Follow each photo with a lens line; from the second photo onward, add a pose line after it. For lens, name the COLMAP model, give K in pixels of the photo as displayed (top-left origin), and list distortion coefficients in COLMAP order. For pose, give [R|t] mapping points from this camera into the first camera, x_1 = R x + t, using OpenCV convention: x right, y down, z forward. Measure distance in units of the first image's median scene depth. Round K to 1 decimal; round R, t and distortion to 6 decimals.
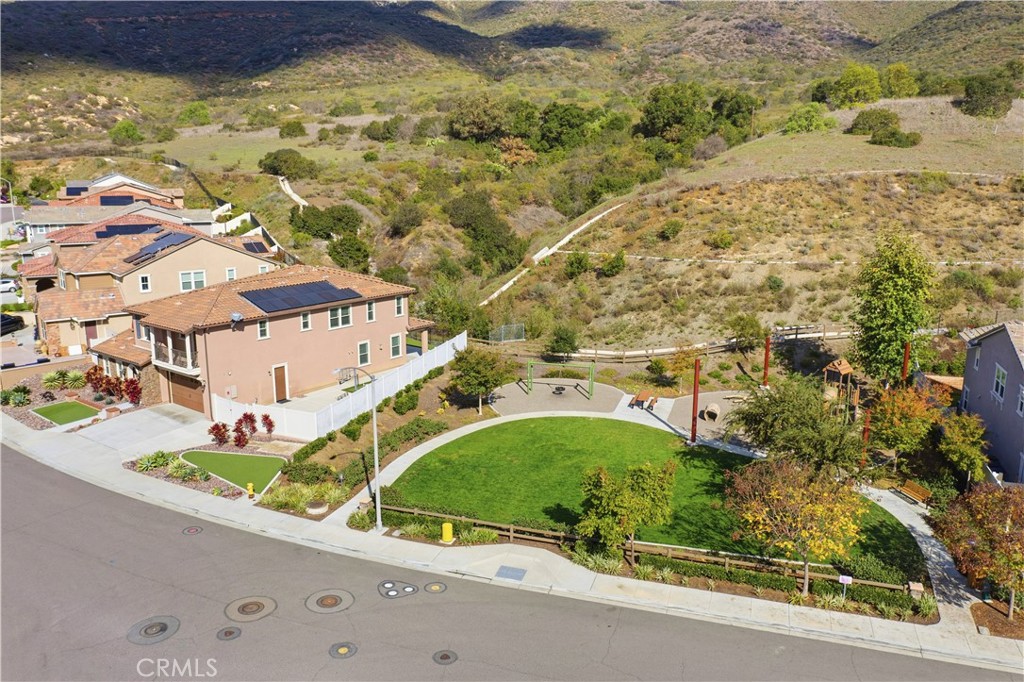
lens RADIAL K [[798.7, 0, 512.0], [0, 798.7, 341.0], [0, 0, 1]] dist [-0.001307, 0.002424]
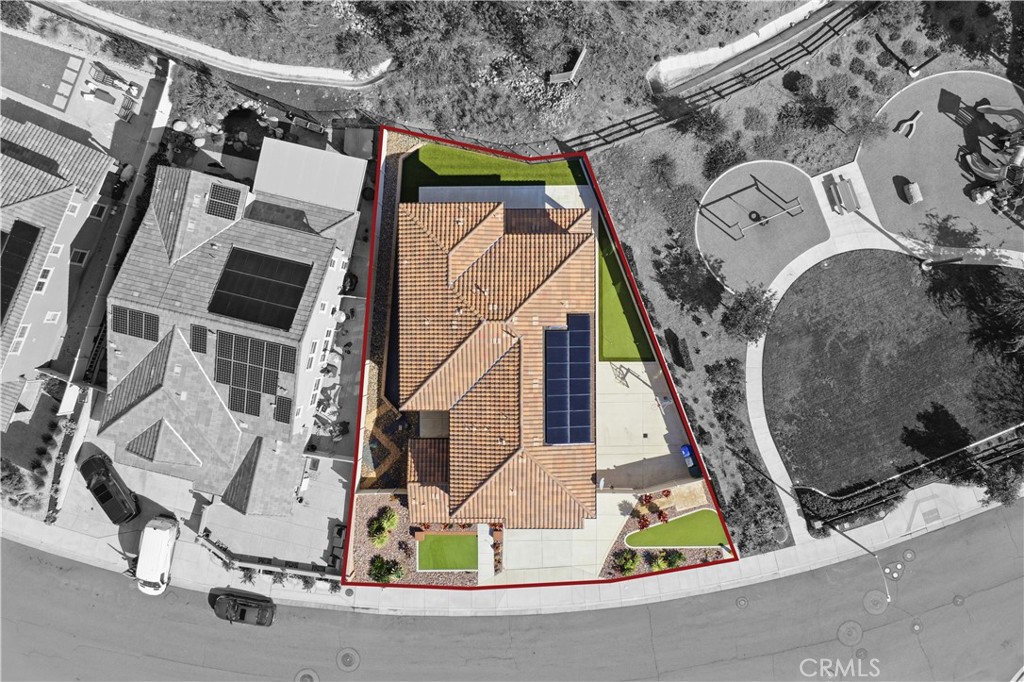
lens RADIAL K [[811.2, 0, 510.0], [0, 811.2, 337.0], [0, 0, 1]] dist [-0.003985, 0.003233]
pose [[0.785082, -0.618881, -0.025155, -0.224006], [0.165846, 0.170909, 0.971229, -0.843297], [-0.596776, -0.766665, 0.236816, 0.736756]]
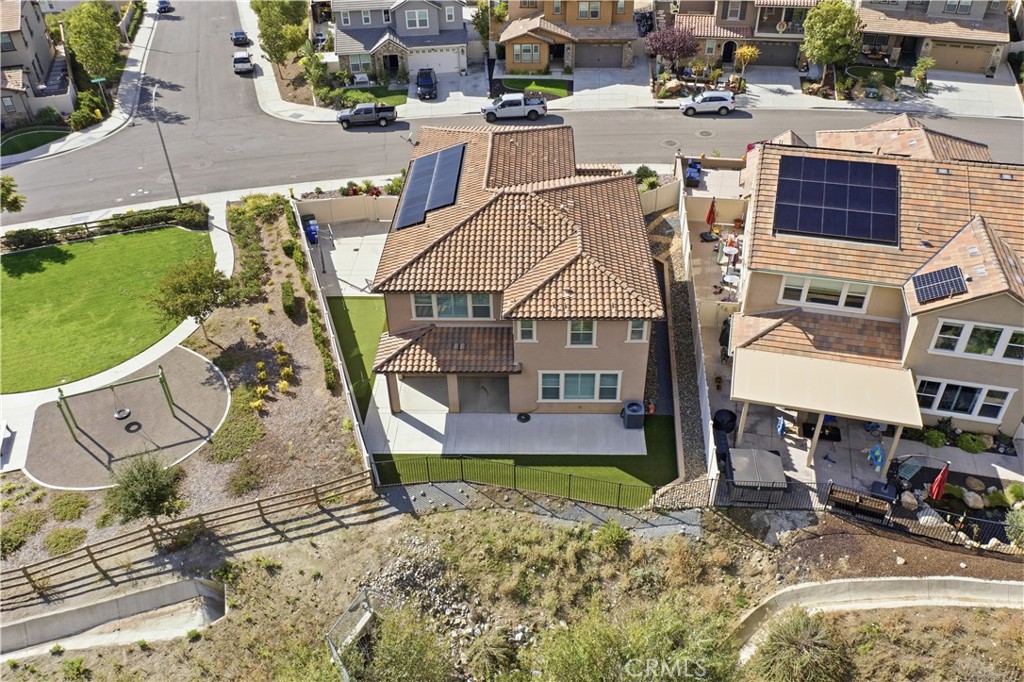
lens RADIAL K [[813.6, 0, 513.9], [0, 813.6, 338.4], [0, 0, 1]] dist [-0.007635, 0.001618]
pose [[-0.803299, 0.367560, -0.468625, 0.081284], [-0.114713, 0.676624, 0.727338, -0.457000], [0.584424, 0.638027, -0.501368, 1.315166]]
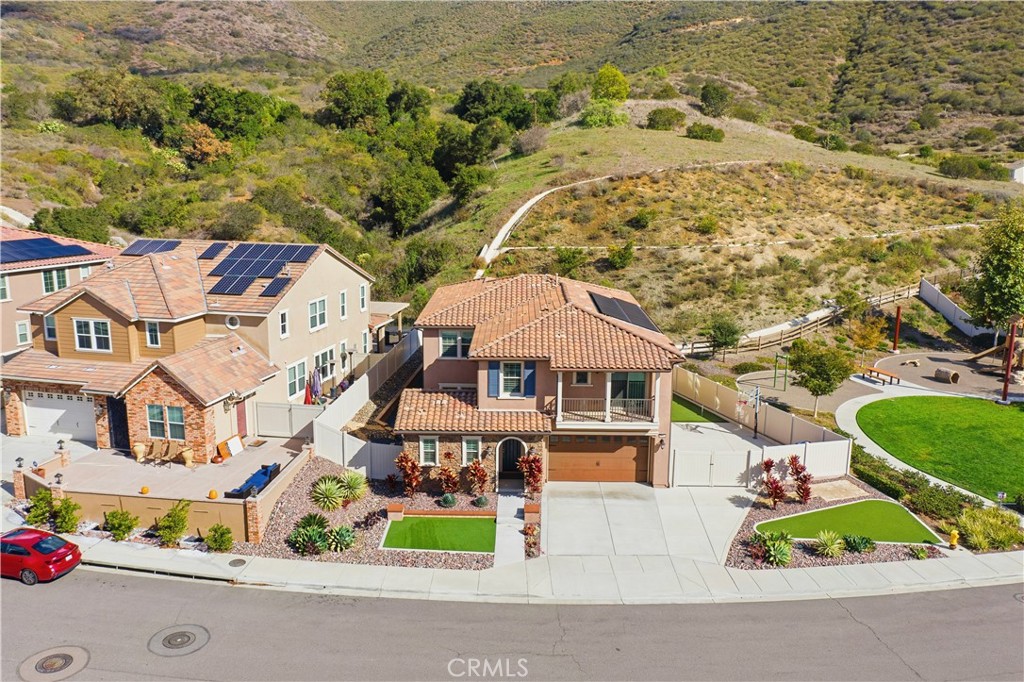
lens RADIAL K [[813.6, 0, 513.9], [0, 813.6, 338.4], [0, 0, 1]] dist [-0.007635, 0.001618]
pose [[0.792551, -0.121916, 0.597494, -0.702162], [0.125550, 0.991442, 0.035762, -0.060796], [-0.596741, 0.046672, 0.801076, 0.372329]]
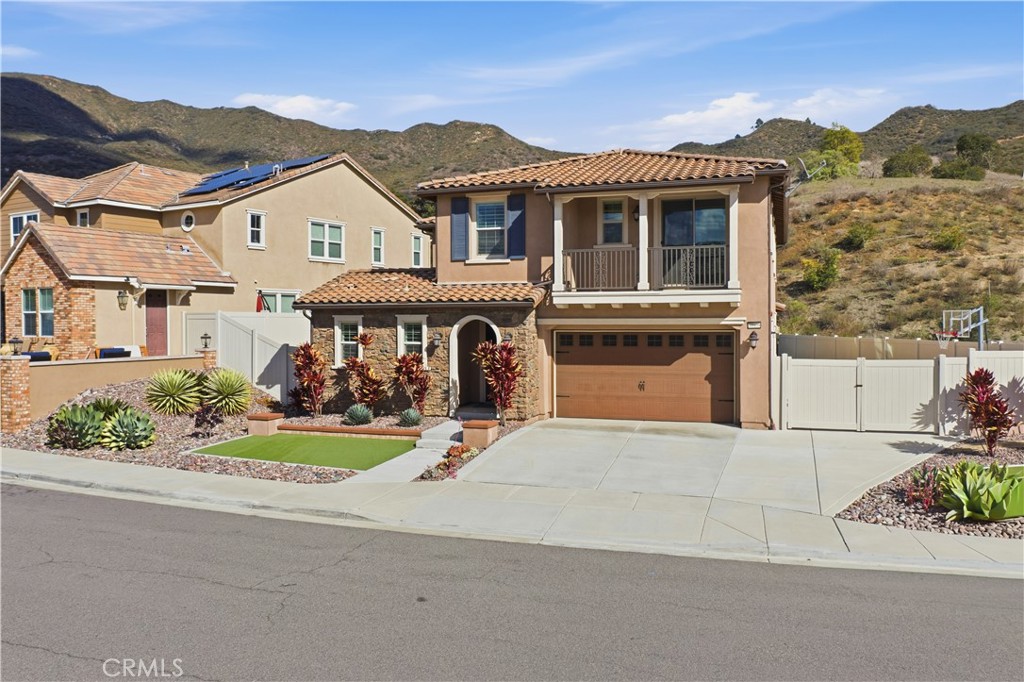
lens RADIAL K [[813.6, 0, 513.9], [0, 813.6, 338.4], [0, 0, 1]] dist [-0.007635, 0.001618]
pose [[0.941568, -0.013633, 0.336546, -0.478332], [0.079057, 0.980212, -0.181476, 0.090864], [-0.327413, 0.197479, 0.924015, 0.516627]]
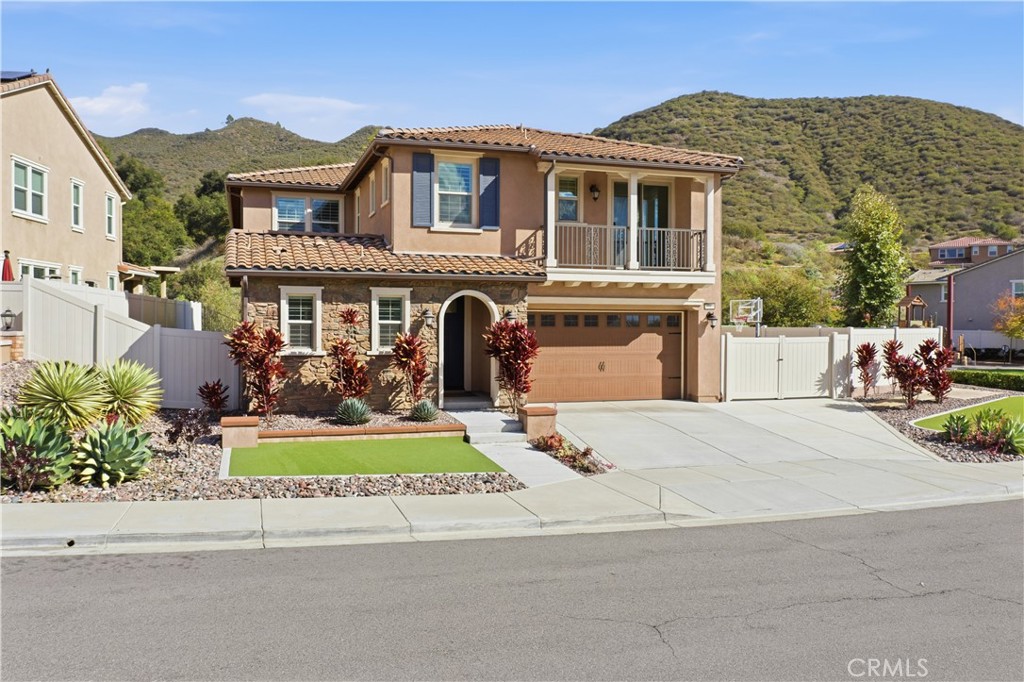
lens RADIAL K [[811.2, 0, 510.0], [0, 811.2, 337.0], [0, 0, 1]] dist [-0.003985, 0.003233]
pose [[0.557569, -0.017076, 0.829955, -0.607125], [0.176266, 0.979425, -0.098265, 0.068451], [-0.811201, 0.201083, 0.549107, 0.653078]]
